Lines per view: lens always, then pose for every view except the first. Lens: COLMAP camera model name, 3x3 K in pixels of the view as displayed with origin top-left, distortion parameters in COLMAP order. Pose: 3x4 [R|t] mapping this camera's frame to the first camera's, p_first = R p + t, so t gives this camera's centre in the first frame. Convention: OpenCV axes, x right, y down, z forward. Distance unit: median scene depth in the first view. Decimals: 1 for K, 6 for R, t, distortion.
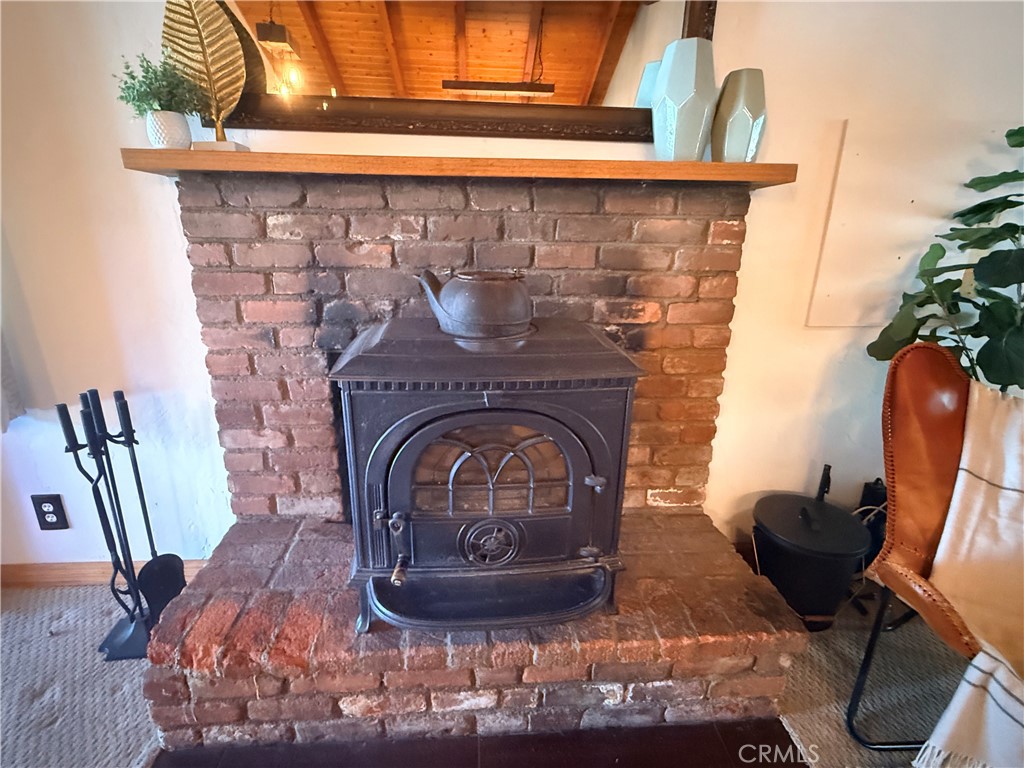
lens RADIAL K [[508.8, 0, 512.0], [0, 508.8, 384.0], [0, 0, 1]] dist [0.002056, -0.000190]
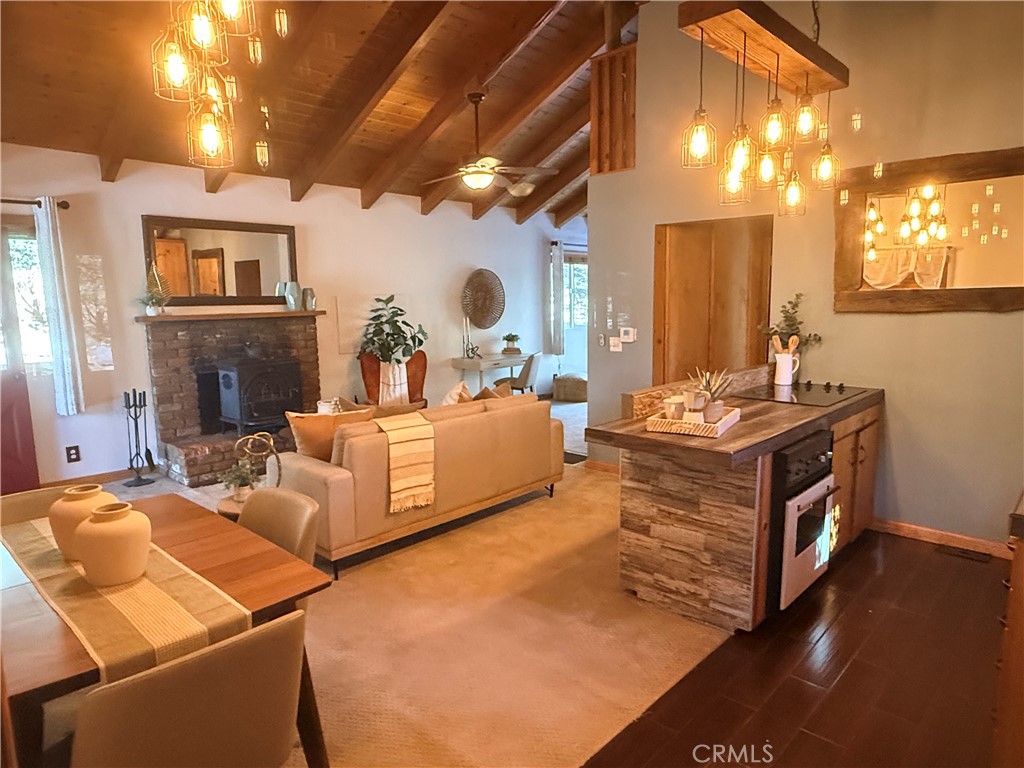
lens RADIAL K [[648.8, 0, 512.0], [0, 648.8, 384.0], [0, 0, 1]] dist [-0.000401, -0.001111]
pose [[0.740012, -0.119229, 0.661941, -1.602783], [0.234526, 0.968136, -0.087806, 0.813459], [-0.630380, 0.220220, 0.744395, -3.197325]]
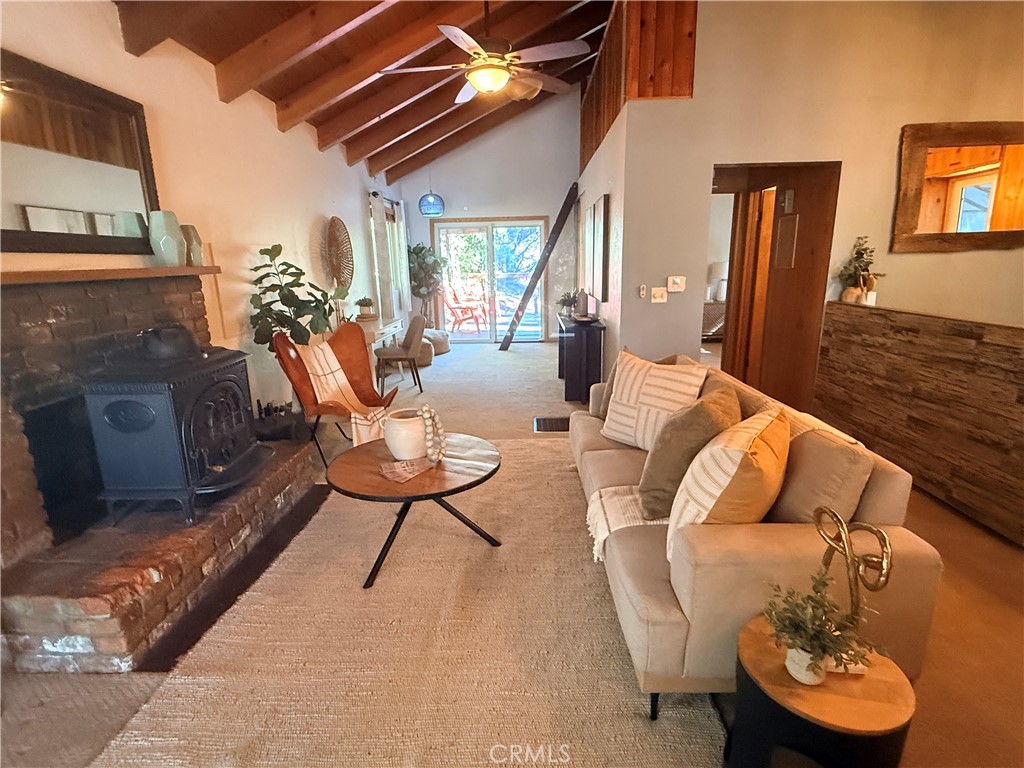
lens RADIAL K [[508.8, 0, 512.0], [0, 508.8, 384.0], [0, 0, 1]] dist [0.002056, -0.000190]
pose [[0.109954, -0.254555, 0.960787, -1.511899], [0.329945, 0.921182, 0.206302, 0.015610], [-0.937575, 0.294323, 0.185277, -0.460720]]
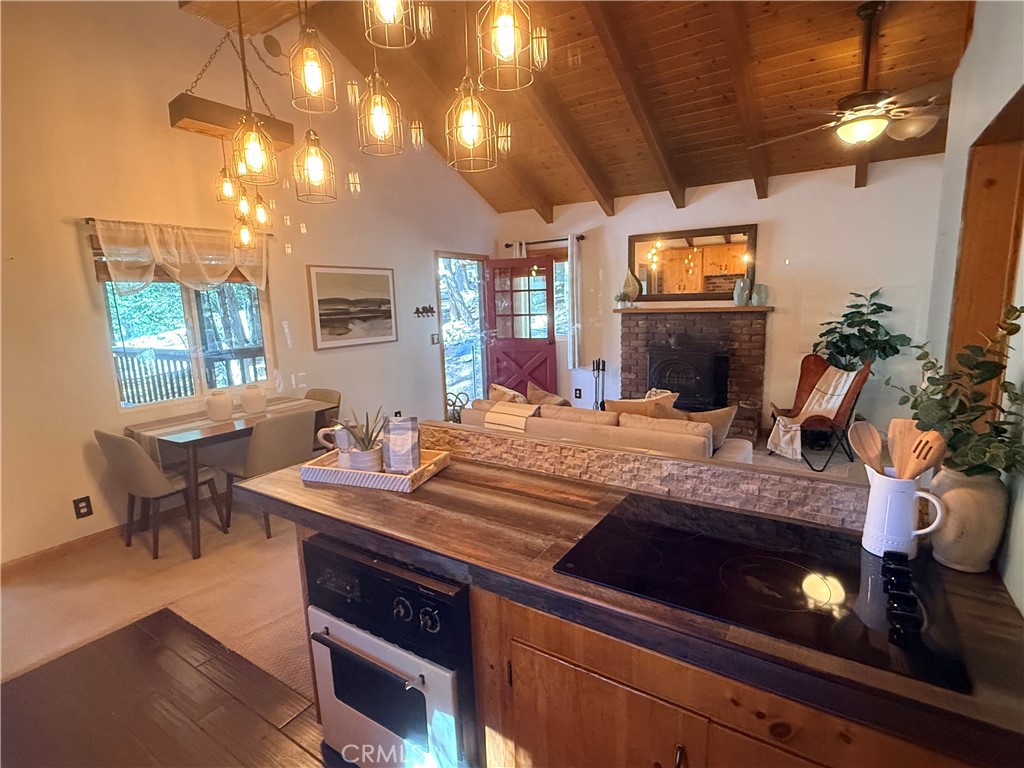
lens RADIAL K [[508.8, 0, 512.0], [0, 508.8, 384.0], [0, 0, 1]] dist [0.002056, -0.000190]
pose [[0.789655, 0.061360, -0.610476, 1.292518], [-0.152428, 0.983412, -0.098321, 0.757527], [0.594316, 0.170693, 0.785909, -2.847386]]
